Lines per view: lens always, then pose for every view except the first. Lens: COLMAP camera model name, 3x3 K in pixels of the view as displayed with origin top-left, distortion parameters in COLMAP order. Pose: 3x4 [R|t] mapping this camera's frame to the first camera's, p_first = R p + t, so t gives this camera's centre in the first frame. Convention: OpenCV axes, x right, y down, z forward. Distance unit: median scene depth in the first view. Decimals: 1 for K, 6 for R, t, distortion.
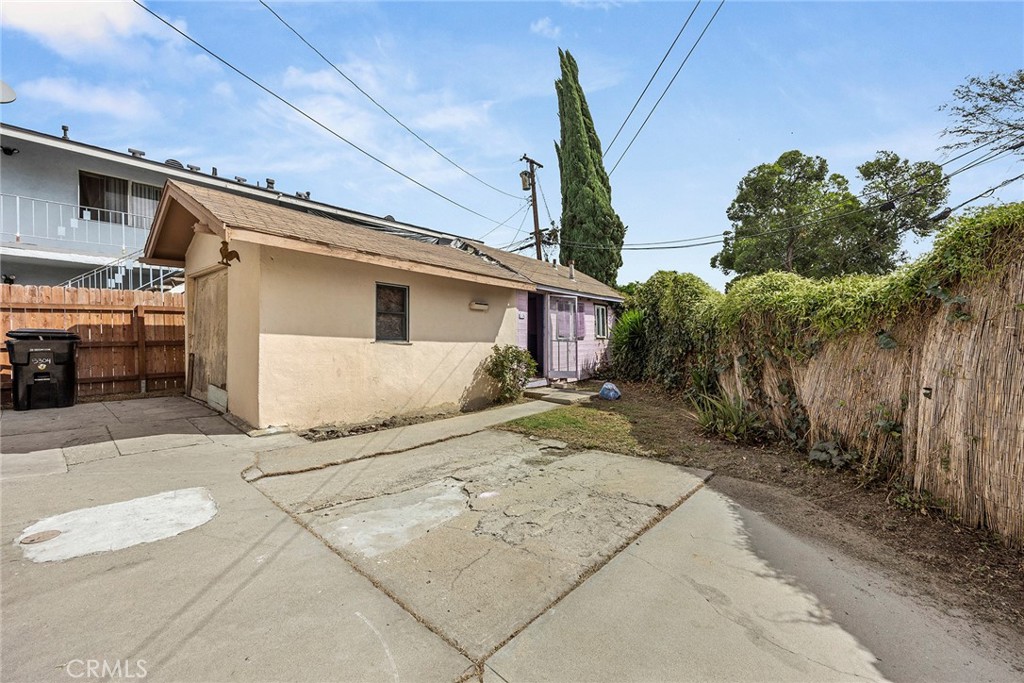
lens RADIAL K [[395.2, 0, 509.5], [0, 395.2, 341.9], [0, 0, 1]] dist [-0.001364, -0.000461]
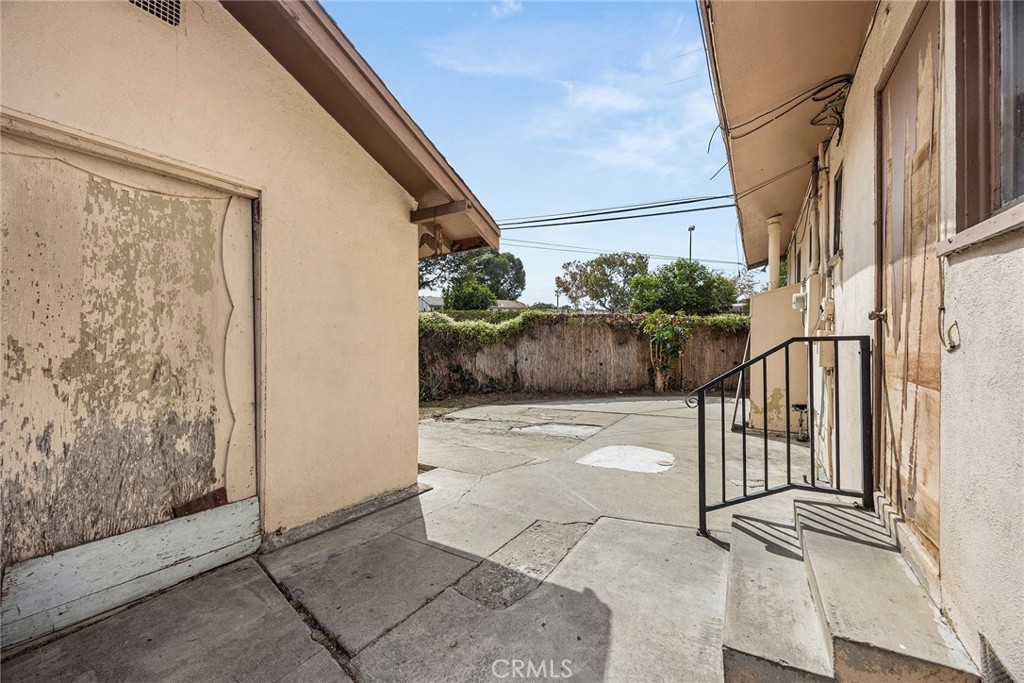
lens RADIAL K [[395.2, 0, 509.9], [0, 395.2, 341.7], [0, 0, 1]] dist [-0.001364, -0.000461]
pose [[-0.143683, -0.007074, 0.989599, -2.176332], [0.021322, 0.999720, 0.010242, -0.061589], [-0.989394, 0.022572, -0.143492, 1.478167]]
